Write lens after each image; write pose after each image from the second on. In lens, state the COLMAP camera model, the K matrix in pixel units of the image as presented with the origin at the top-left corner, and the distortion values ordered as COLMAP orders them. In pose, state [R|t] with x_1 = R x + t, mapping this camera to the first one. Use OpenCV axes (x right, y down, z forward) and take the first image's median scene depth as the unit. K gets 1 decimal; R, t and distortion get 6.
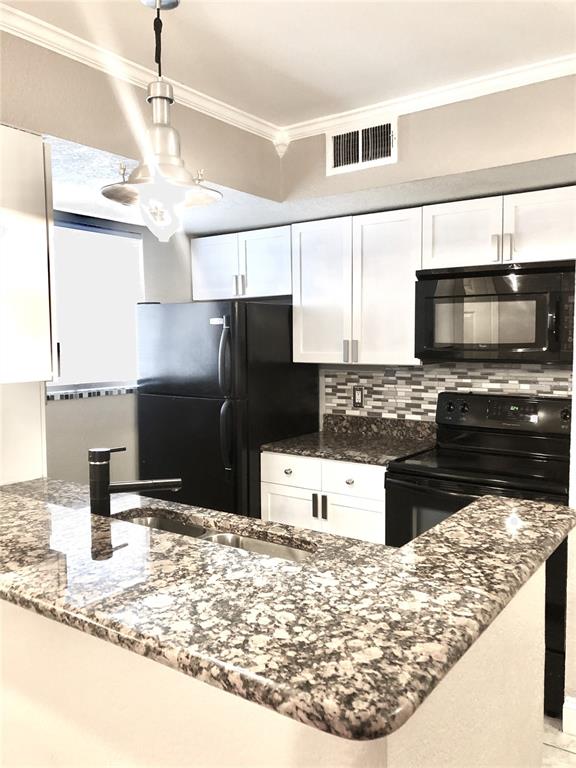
lens RADIAL K [[625.3, 0, 288.0], [0, 625.3, 384.0], [0, 0, 1]] dist [0.153804, -0.407444]
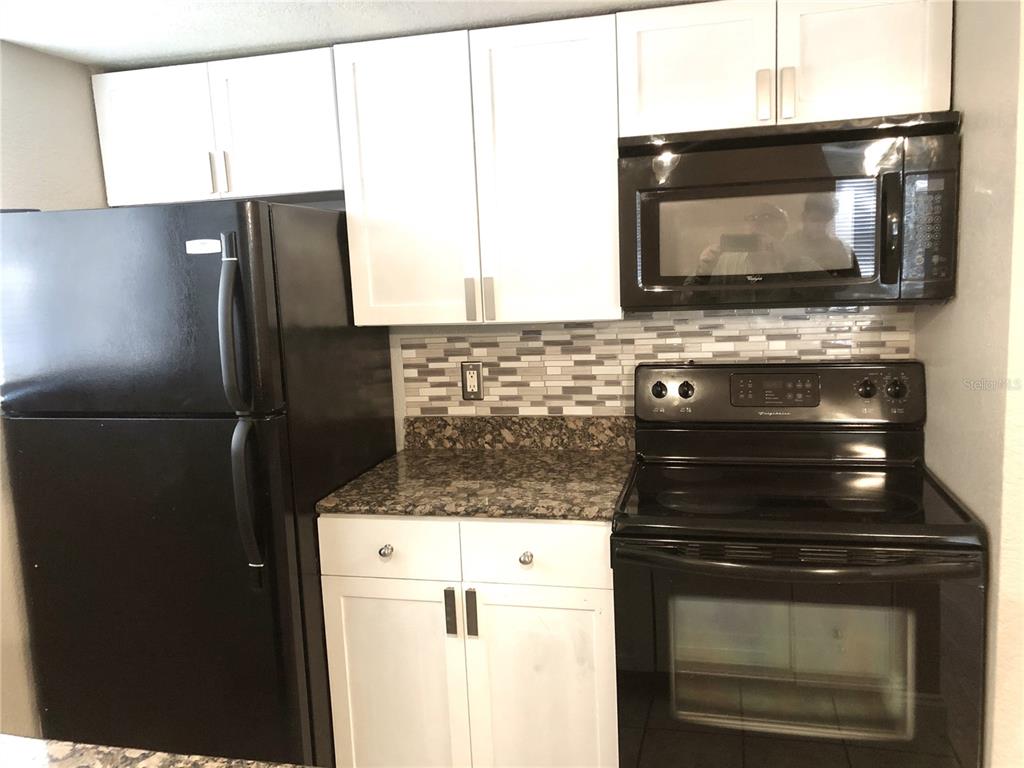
lens RADIAL K [[833.8, 0, 516.1], [0, 833.8, 377.0], [0, 0, 1]] dist [0.153804, -0.407444]
pose [[0.926951, -0.084663, 0.365504, -0.128678], [0.065157, 0.995730, 0.065401, -0.031049], [-0.369481, -0.036808, 0.928509, 0.338618]]
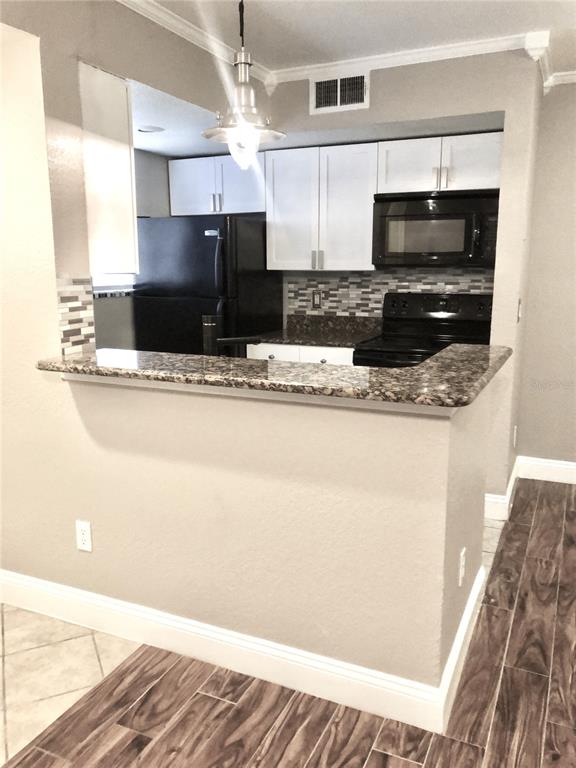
lens RADIAL K [[625.3, 0, 288.0], [0, 625.3, 384.0], [0, 0, 1]] dist [0.153804, -0.407444]
pose [[0.982968, -0.029600, 0.181380, -0.188140], [0.008176, 0.993011, 0.117742, 0.043783], [-0.183597, -0.114253, 0.976339, -0.231223]]
